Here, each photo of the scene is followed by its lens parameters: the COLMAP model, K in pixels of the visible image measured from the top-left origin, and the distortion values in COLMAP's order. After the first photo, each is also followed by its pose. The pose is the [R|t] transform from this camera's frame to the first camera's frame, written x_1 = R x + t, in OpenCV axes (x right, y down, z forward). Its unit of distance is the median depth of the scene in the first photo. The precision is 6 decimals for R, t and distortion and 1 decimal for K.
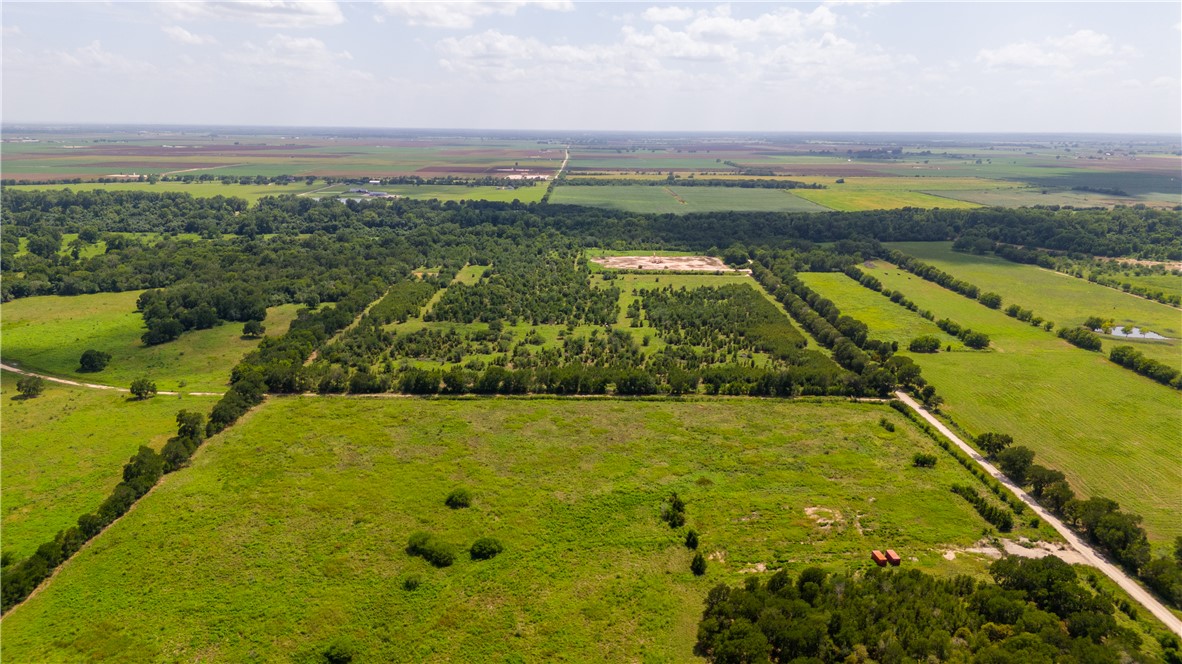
lens RADIAL K [[822.0, 0, 594.1], [0, 822.0, 312.0], [0, 0, 1]] dist [0.060143, -0.058868]
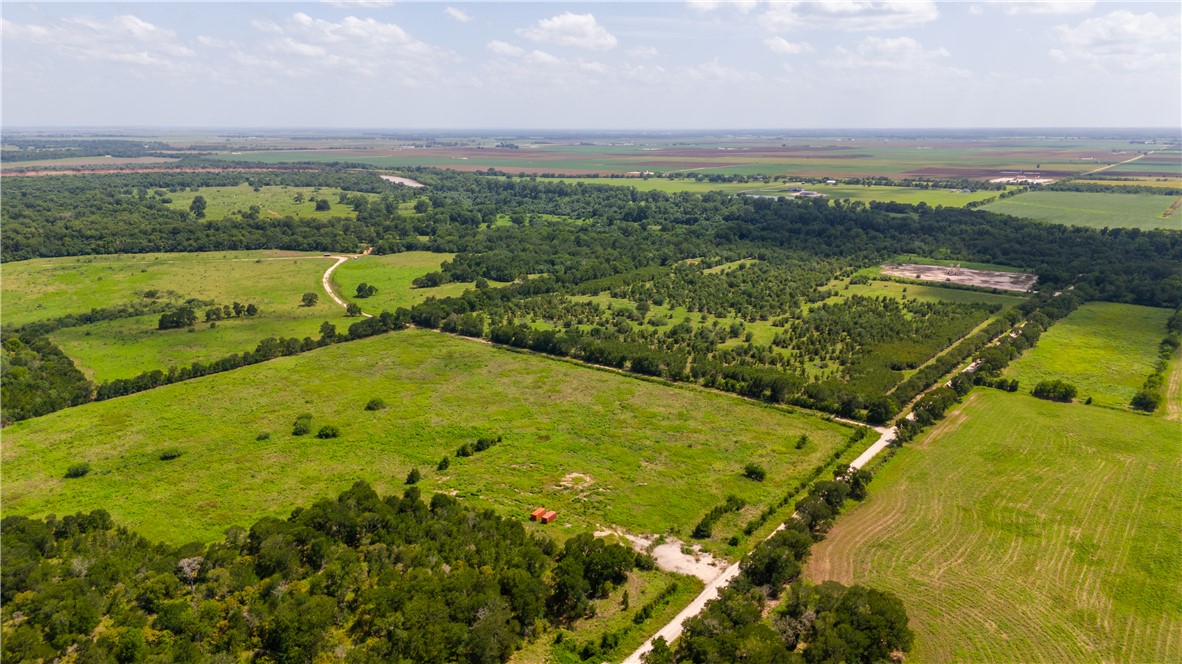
lens RADIAL K [[826.8, 0, 597.6], [0, 826.8, 328.2], [0, 0, 1]] dist [0.068438, -0.071925]
pose [[0.785417, 0.135764, -0.603894, 0.651518], [-0.126859, 0.990245, 0.057629, -0.013277], [0.605827, 0.031346, 0.794979, 0.103908]]
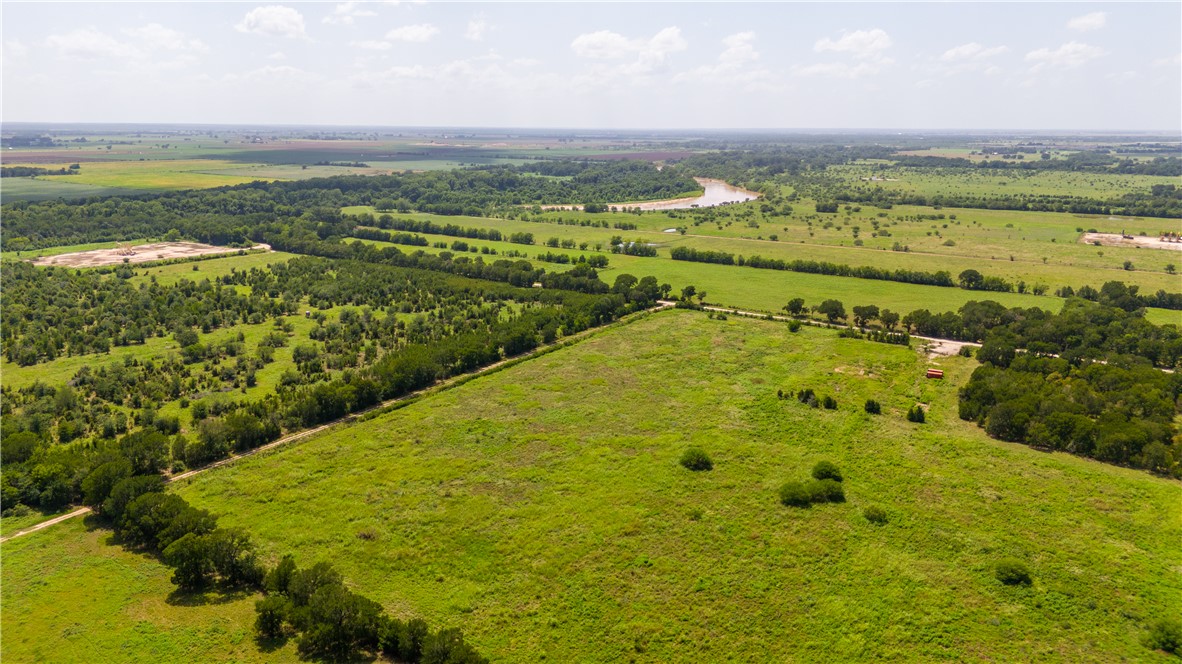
lens RADIAL K [[826.8, 0, 597.6], [0, 826.8, 328.2], [0, 0, 1]] dist [0.068438, -0.071925]
pose [[0.562326, -0.203952, 0.801370, -0.622554], [0.181907, 0.975877, 0.120720, -0.019128], [-0.806660, 0.077891, 0.585861, 0.409451]]
